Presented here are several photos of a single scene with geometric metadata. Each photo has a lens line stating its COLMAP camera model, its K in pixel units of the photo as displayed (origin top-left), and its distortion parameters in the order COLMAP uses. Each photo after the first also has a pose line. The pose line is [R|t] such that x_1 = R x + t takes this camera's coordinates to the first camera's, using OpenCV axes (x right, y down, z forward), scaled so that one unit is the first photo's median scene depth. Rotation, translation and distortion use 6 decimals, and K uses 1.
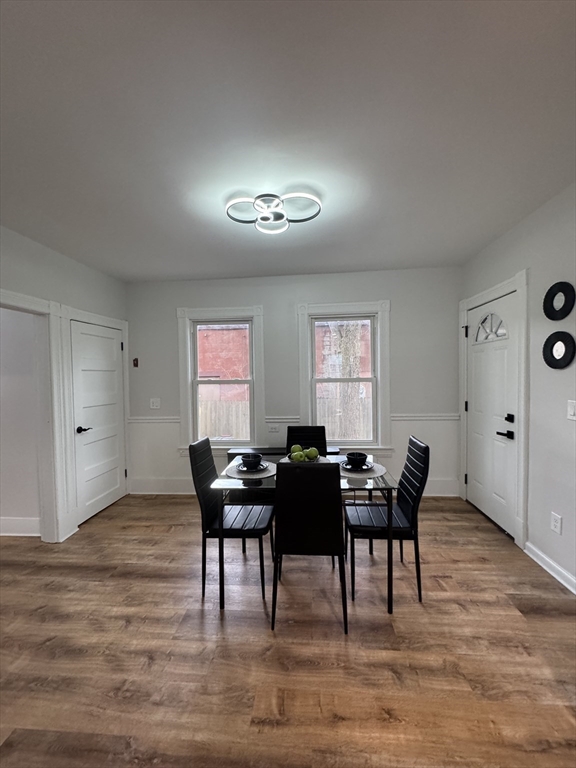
lens RADIAL K [[307.7, 0, 289.5], [0, 307.7, 384.3], [0, 0, 1]] dist [-0.003764, 0.000173]
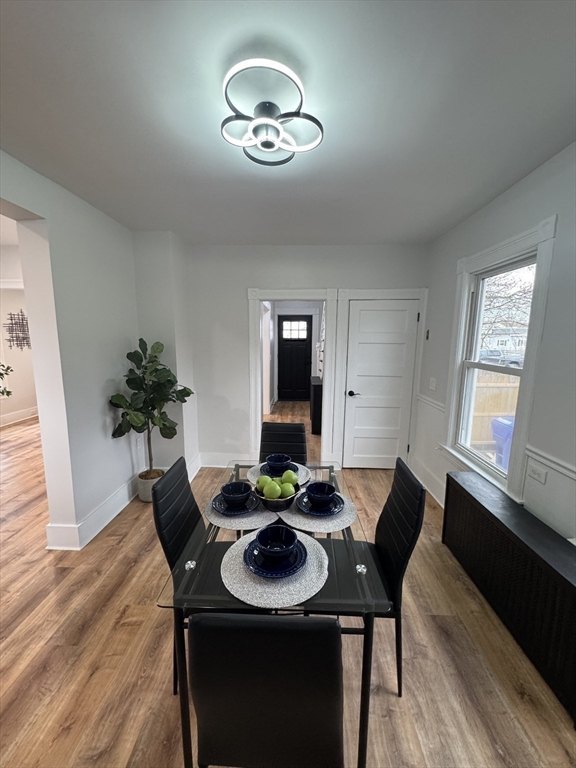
lens RADIAL K [[307.7, 0, 286.6], [0, 307.7, 383.8], [0, 0, 1]] dist [-0.003764, 0.000173]
pose [[0.038231, 0.168913, -0.984889, 0.484791], [-0.043575, 0.984954, 0.167233, -0.078201], [0.998318, 0.036523, 0.045016, 0.698465]]
